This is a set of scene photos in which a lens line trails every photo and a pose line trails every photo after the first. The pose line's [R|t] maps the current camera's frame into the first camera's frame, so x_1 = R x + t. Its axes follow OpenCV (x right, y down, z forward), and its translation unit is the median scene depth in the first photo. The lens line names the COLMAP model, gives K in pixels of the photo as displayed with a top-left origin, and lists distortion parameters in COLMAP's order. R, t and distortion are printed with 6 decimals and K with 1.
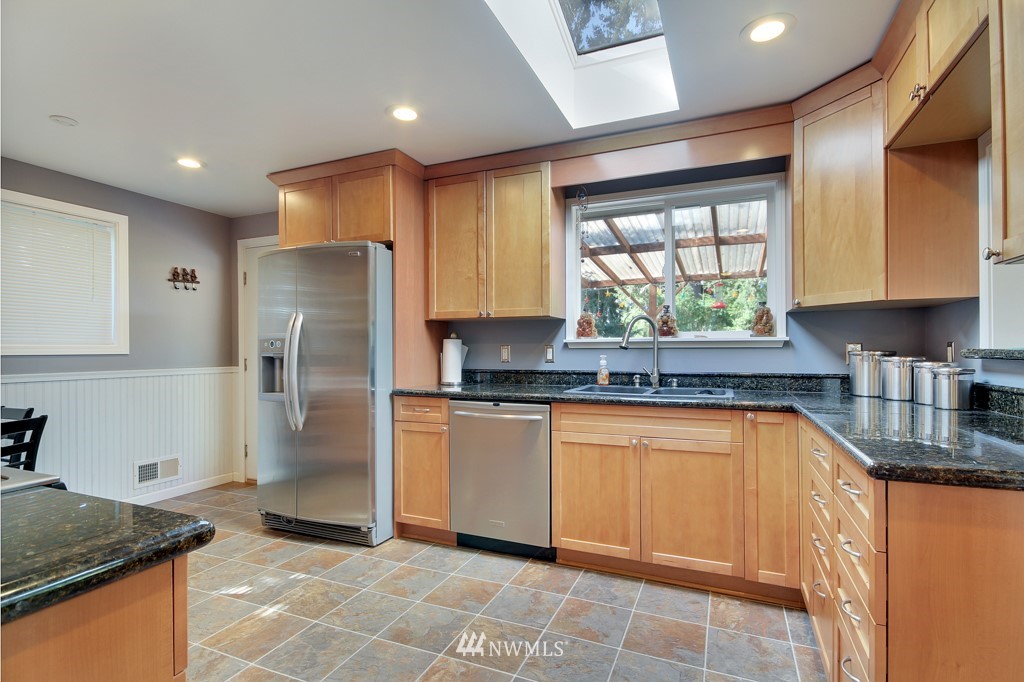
lens RADIAL K [[496.3, 0, 511.4], [0, 496.3, 349.3], [0, 0, 1]] dist [0.001558, 0.000013]
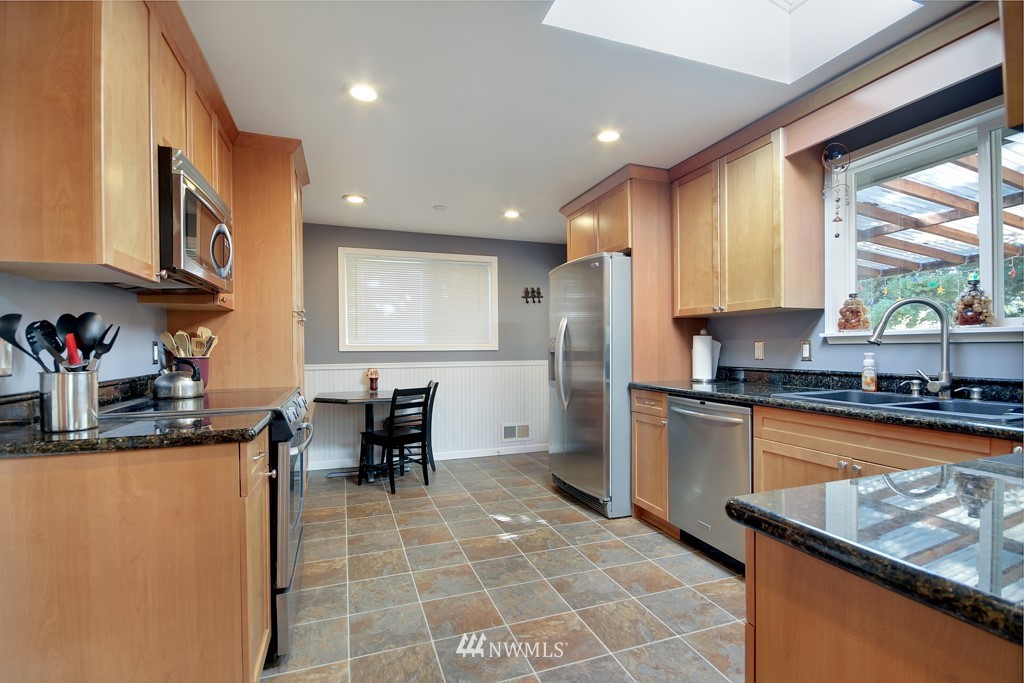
lens RADIAL K [[469.6, 0, 511.6], [0, 469.6, 348.8], [0, 0, 1]] dist [-0.001932, -0.000224]
pose [[0.682105, 0.000276, -0.731254, 0.351841], [0.004225, 0.999982, 0.004318, 0.000441], [0.731242, -0.006035, 0.682091, 0.096552]]
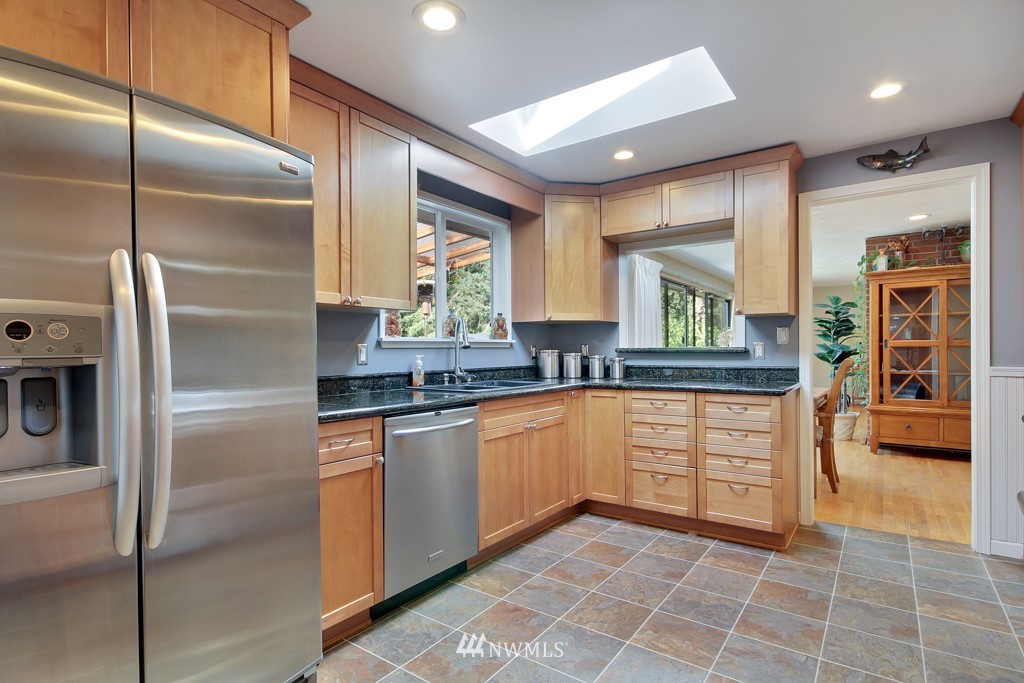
lens RADIAL K [[523.5, 0, 509.4], [0, 523.5, 348.1], [0, 0, 1]] dist [0.002855, 0.000405]
pose [[0.210865, 0.004318, 0.977506, -0.798091], [0.007006, 0.999958, -0.005928, 0.005863], [-0.977490, 0.008099, 0.210826, 0.635157]]
